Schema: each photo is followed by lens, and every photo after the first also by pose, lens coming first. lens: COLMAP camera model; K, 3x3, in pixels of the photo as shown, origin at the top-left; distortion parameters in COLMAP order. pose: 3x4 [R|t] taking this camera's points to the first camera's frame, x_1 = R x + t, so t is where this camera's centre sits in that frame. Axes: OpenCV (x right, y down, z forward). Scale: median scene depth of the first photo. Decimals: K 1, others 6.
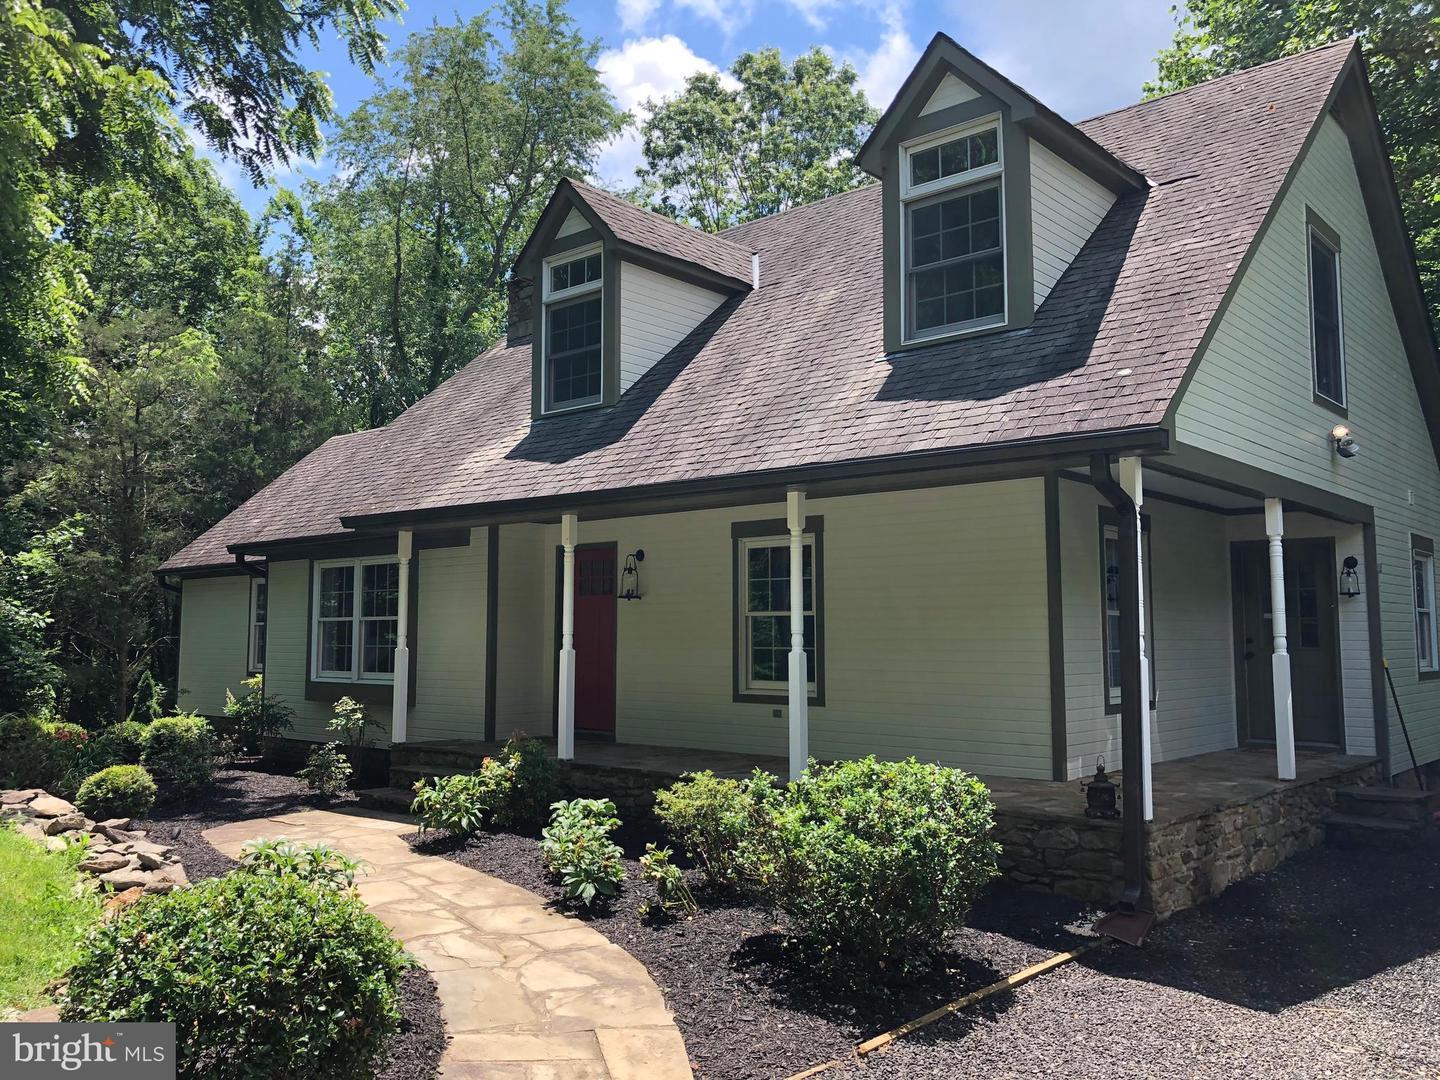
lens RADIAL K [[1188.3, 0, 704.7], [0, 1188.3, 513.7], [0, 0, 1]] dist [0.010460, 0.005315]
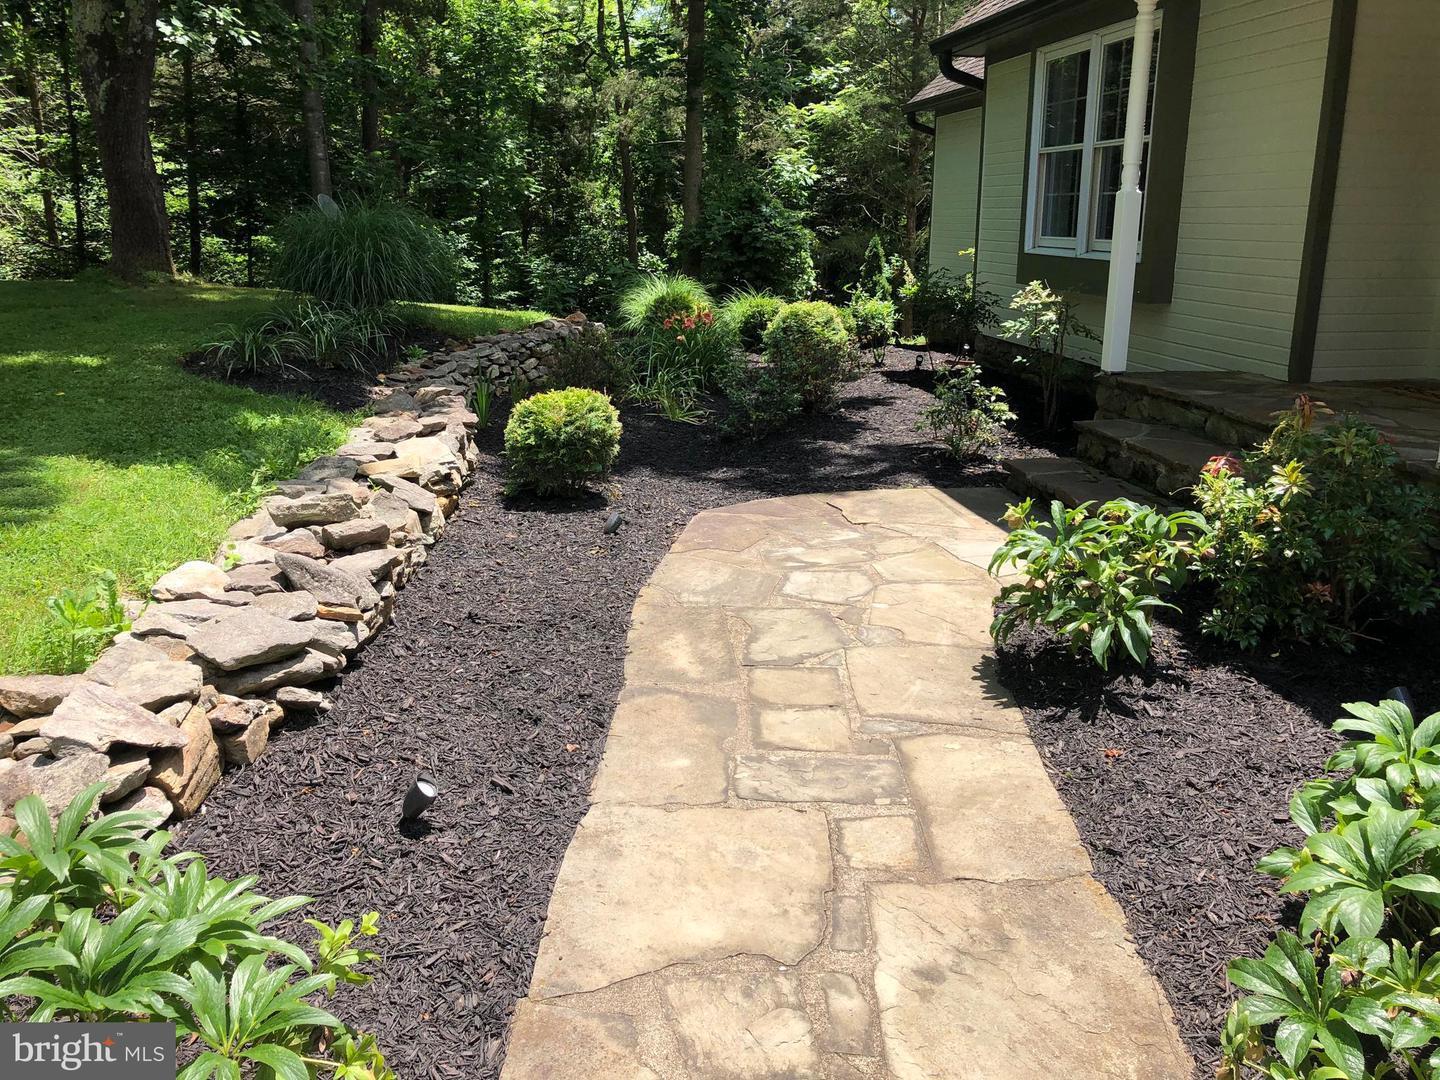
lens RADIAL K [[1188.3, 0, 704.7], [0, 1188.3, 513.7], [0, 0, 1]] dist [0.010460, 0.005315]
pose [[0.762514, 0.159659, -0.626962, -0.053879], [0.066941, 0.944401, 0.321910, 0.072546], [0.643500, -0.287431, 0.709431, 0.515186]]
